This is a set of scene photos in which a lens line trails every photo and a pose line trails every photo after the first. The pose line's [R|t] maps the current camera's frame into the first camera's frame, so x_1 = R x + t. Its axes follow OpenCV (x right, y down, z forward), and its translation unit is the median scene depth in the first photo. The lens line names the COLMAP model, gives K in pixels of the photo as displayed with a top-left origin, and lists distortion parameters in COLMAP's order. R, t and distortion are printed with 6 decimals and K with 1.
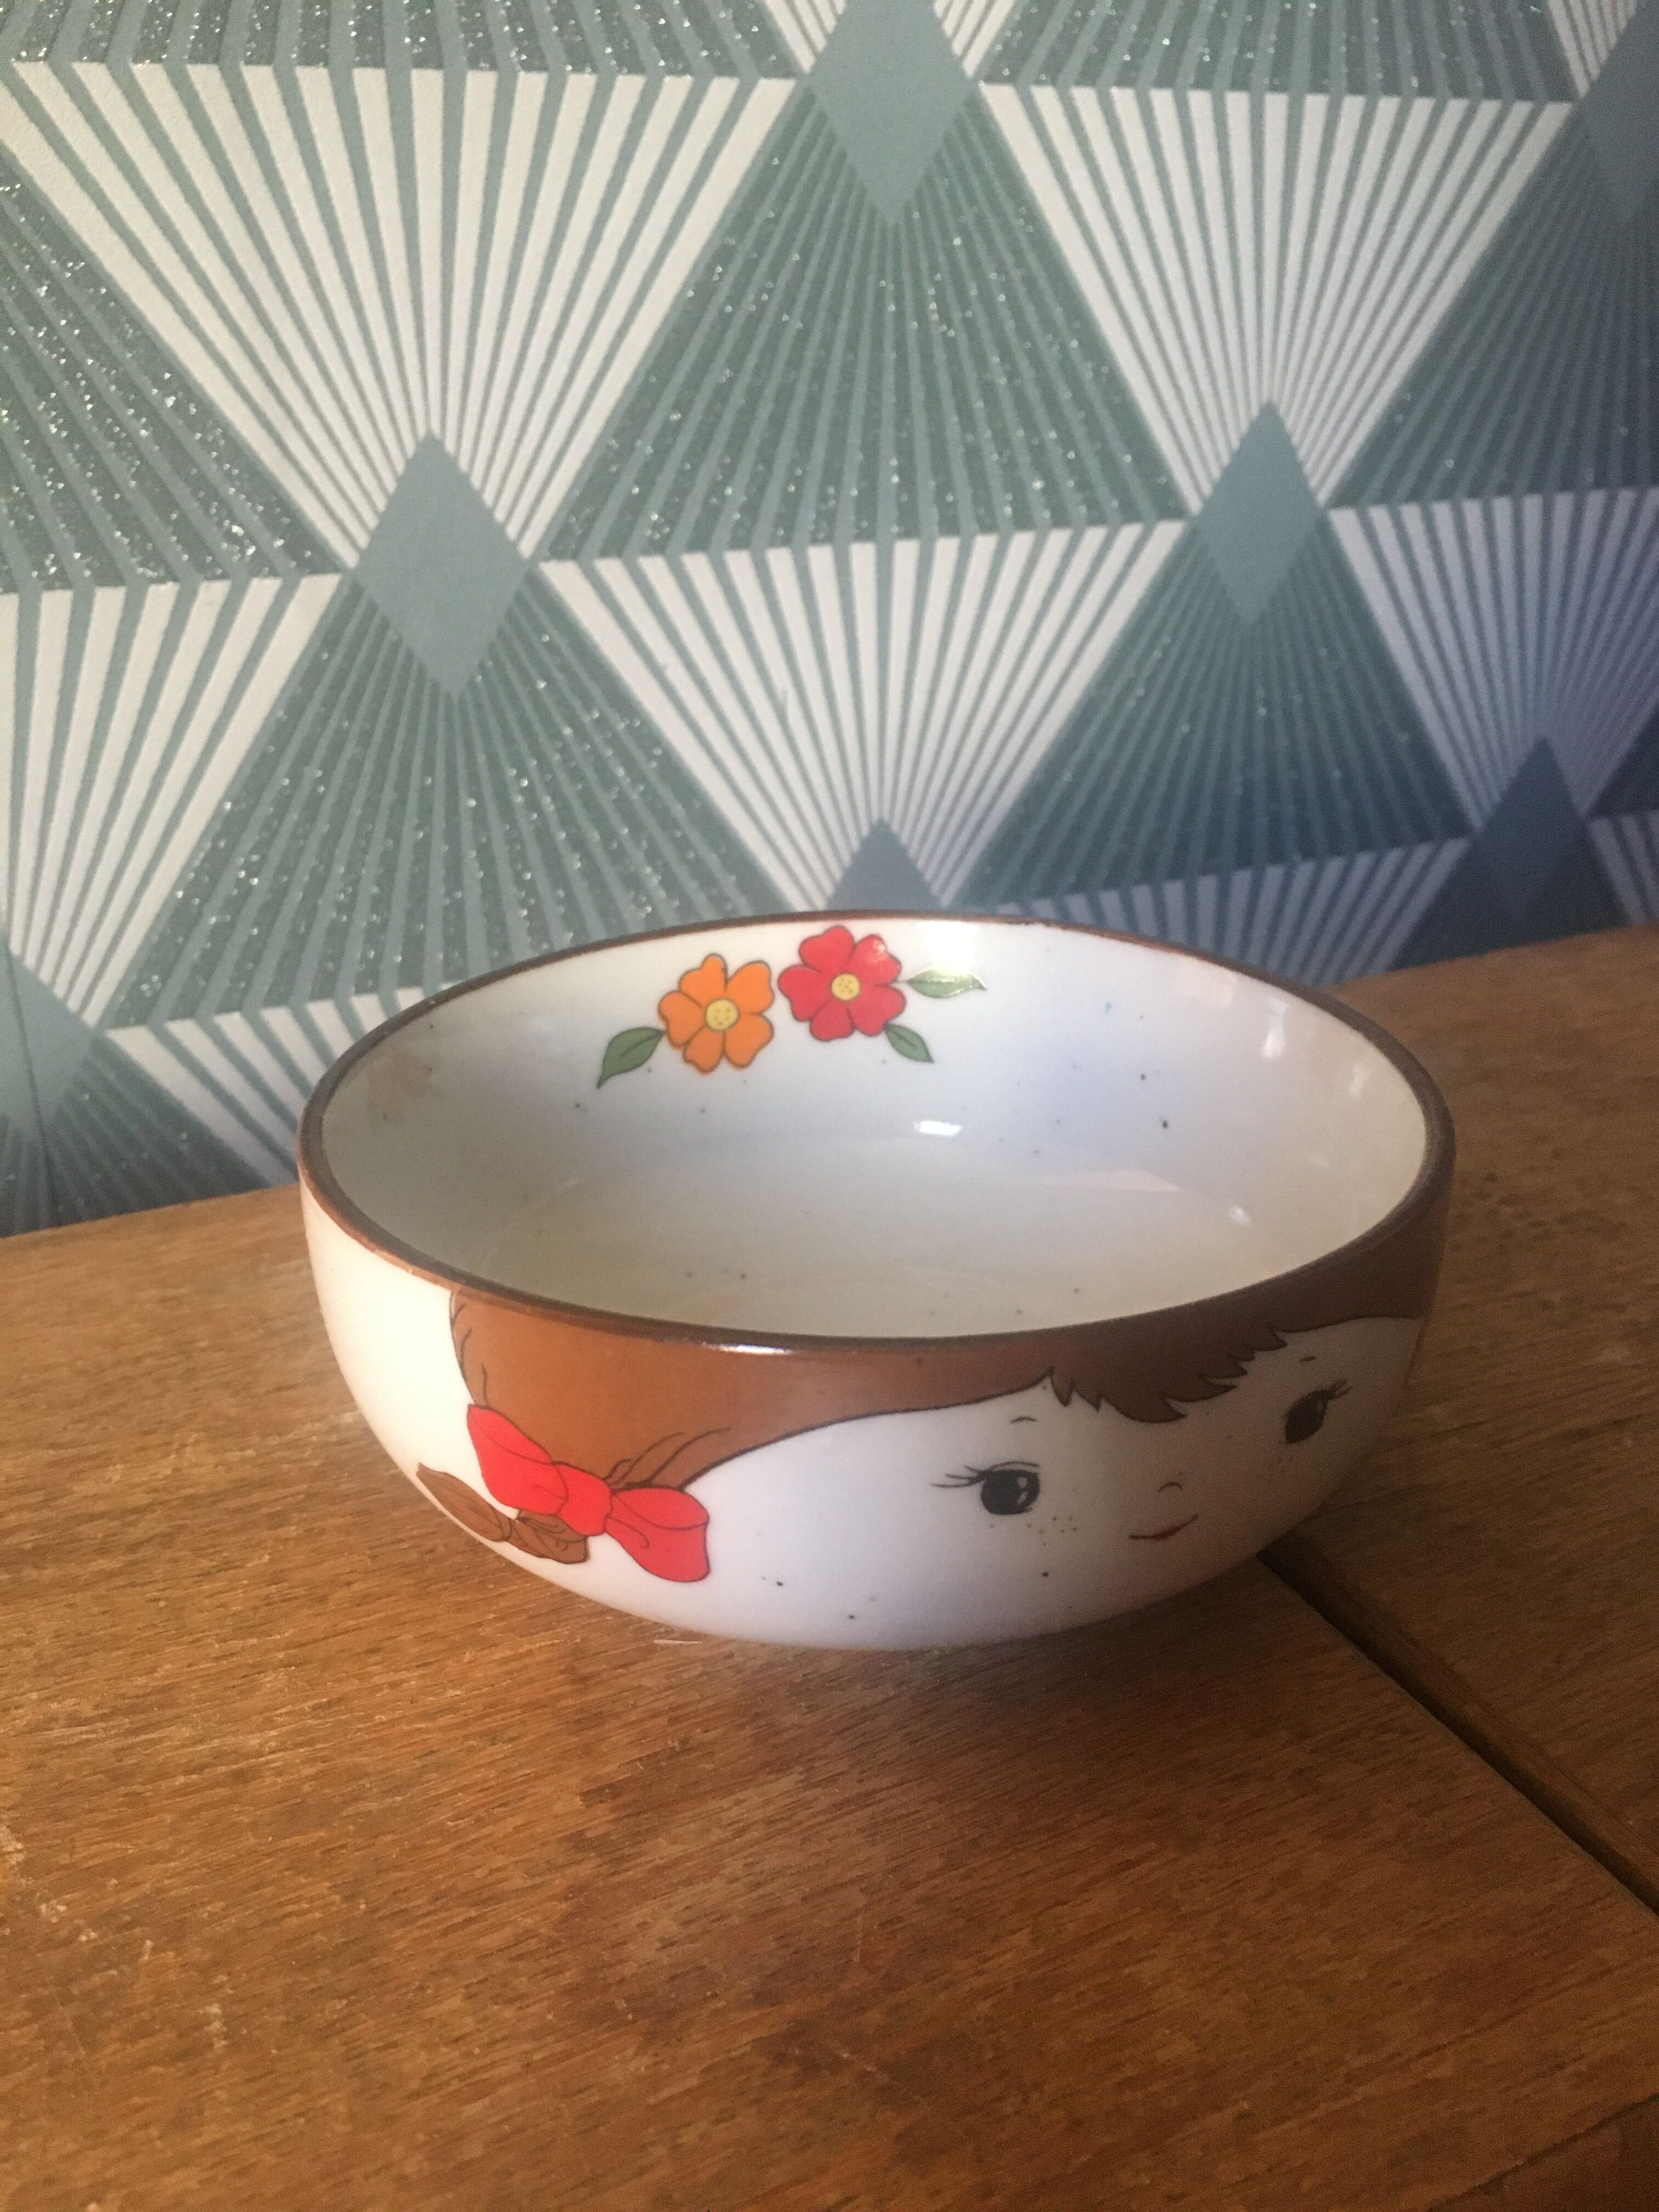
lens RADIAL K [[1921.1, 0, 825.0], [0, 1921.1, 1112.5], [0, 0, 1]] dist [0.072904, -0.127393]
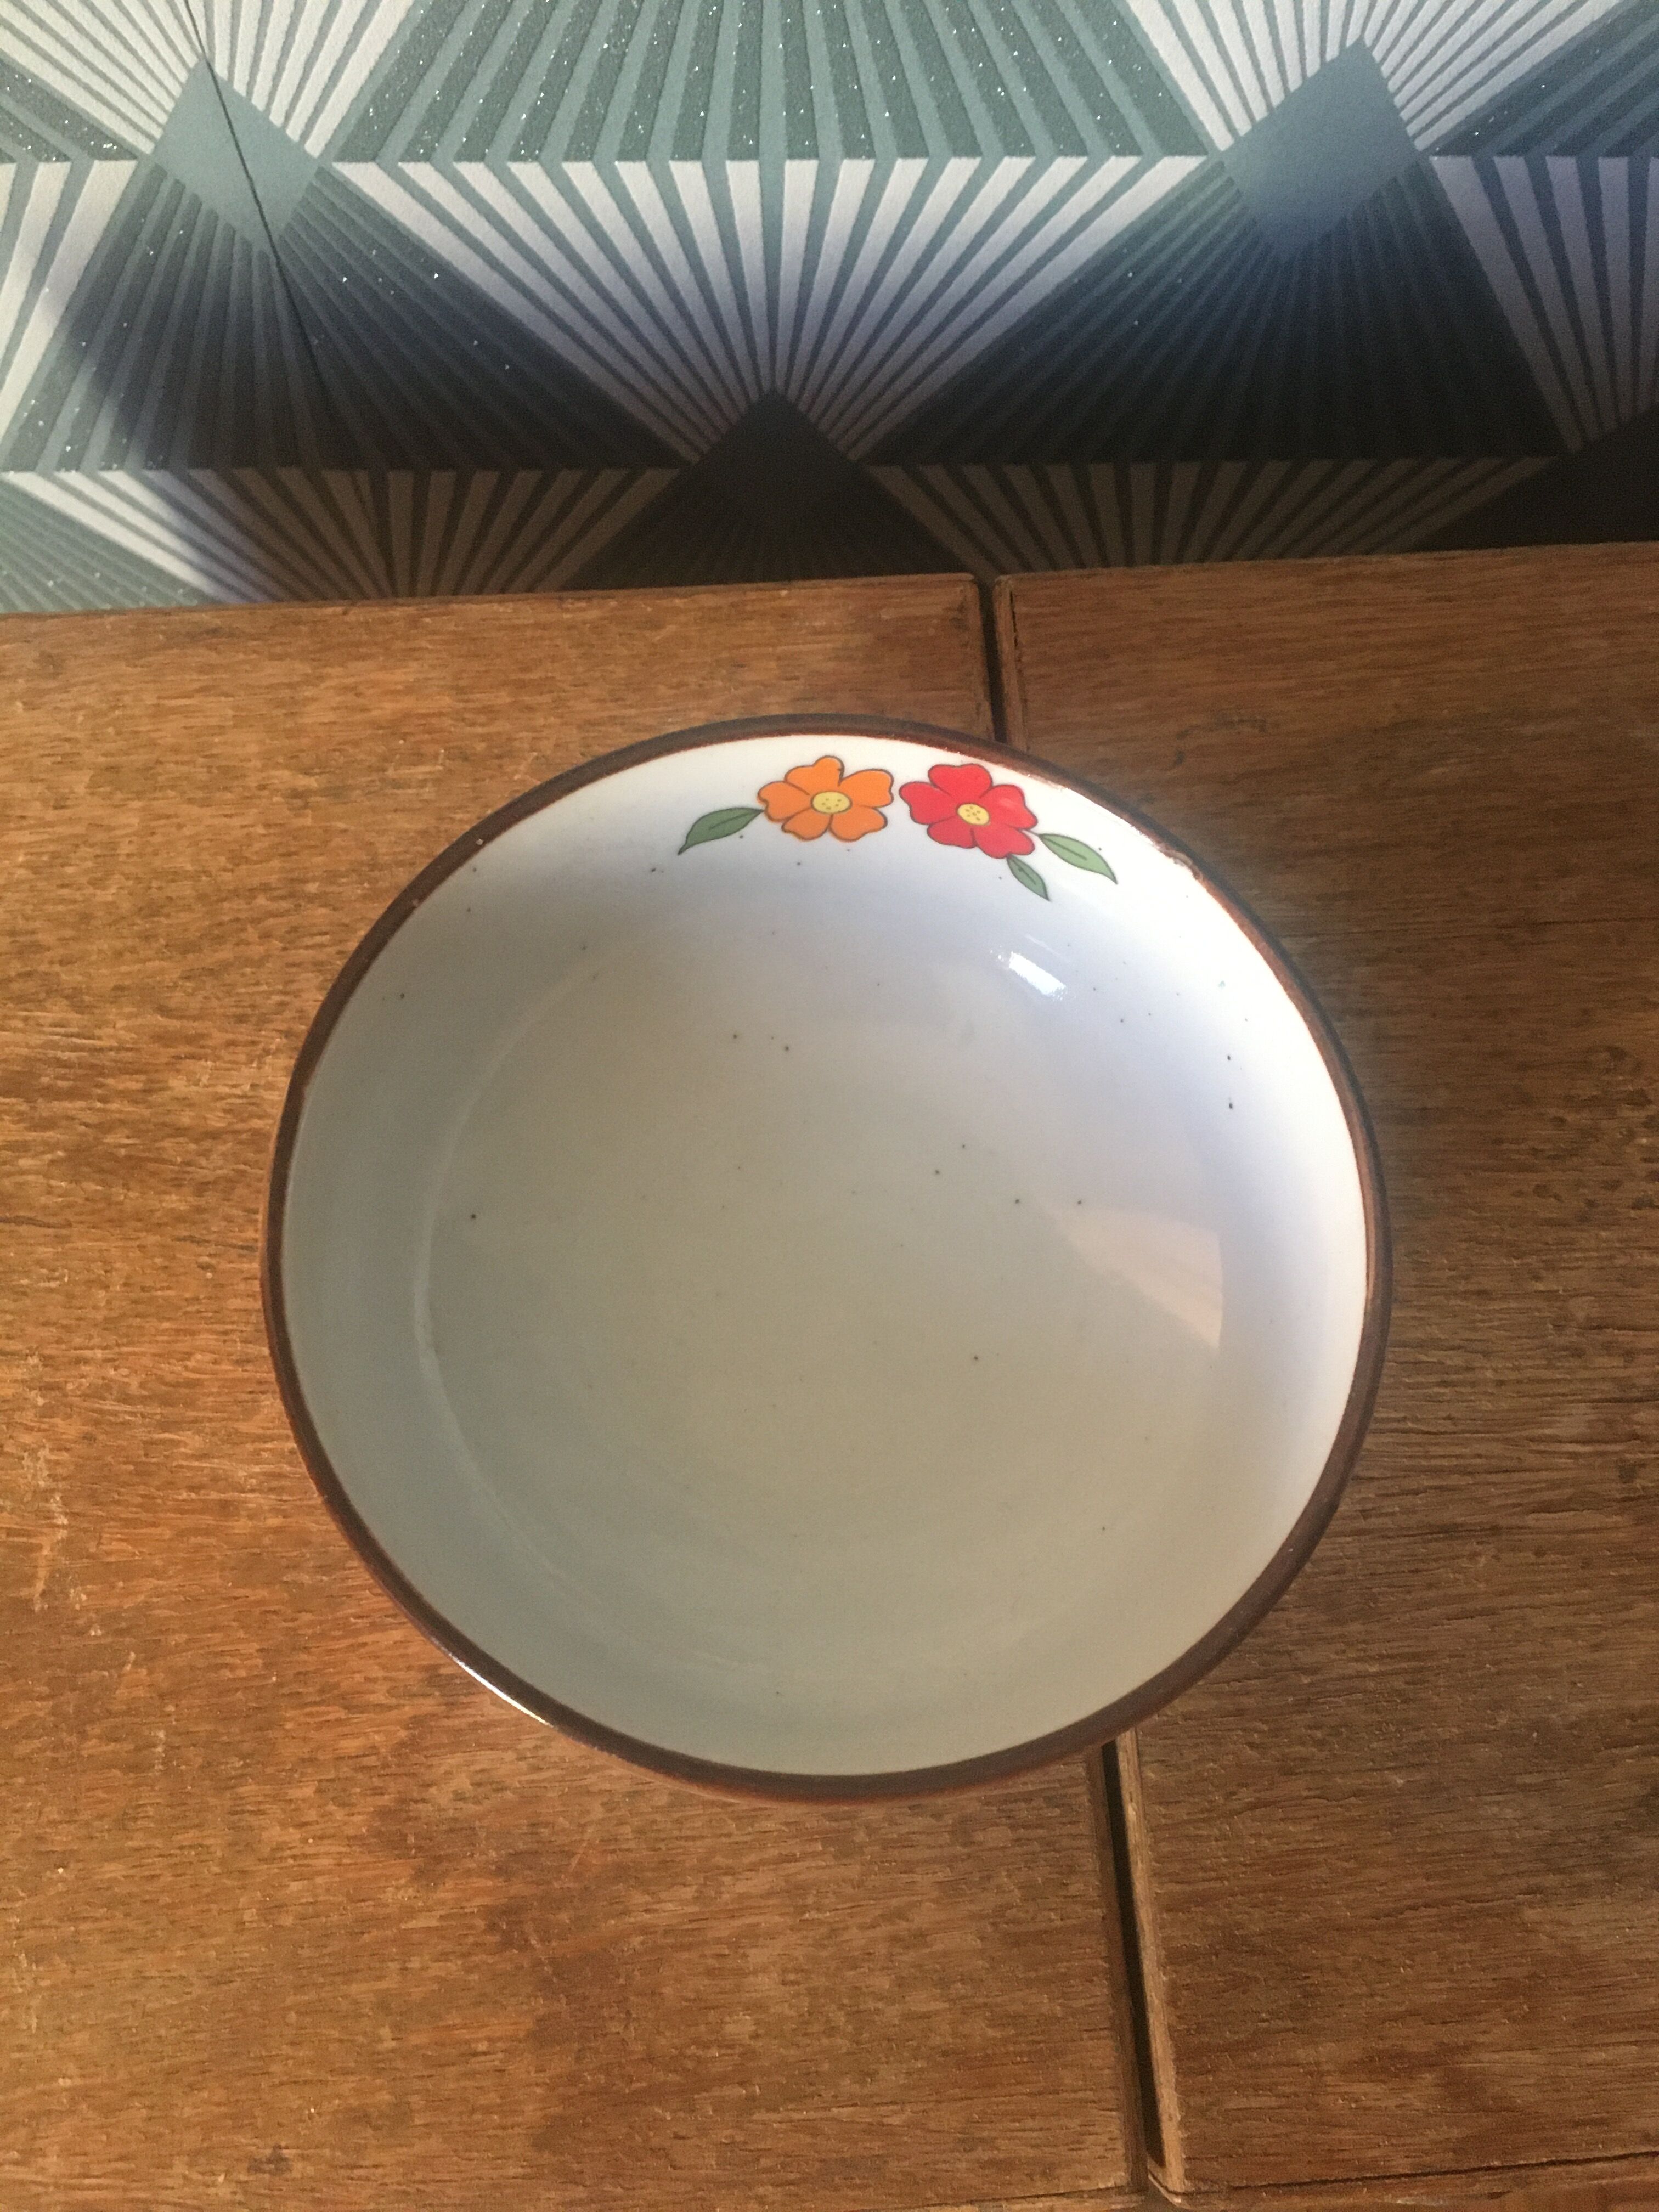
lens RADIAL K [[1914.8, 0, 825.5], [0, 1914.8, 1105.3], [0, 0, 1]] dist [0.089457, -0.153343]
pose [[0.931487, 0.353448, -0.086058, 0.059745], [-0.172023, 0.636429, 0.751908, -0.534767], [0.320530, -0.685589, 0.653627, 0.265931]]
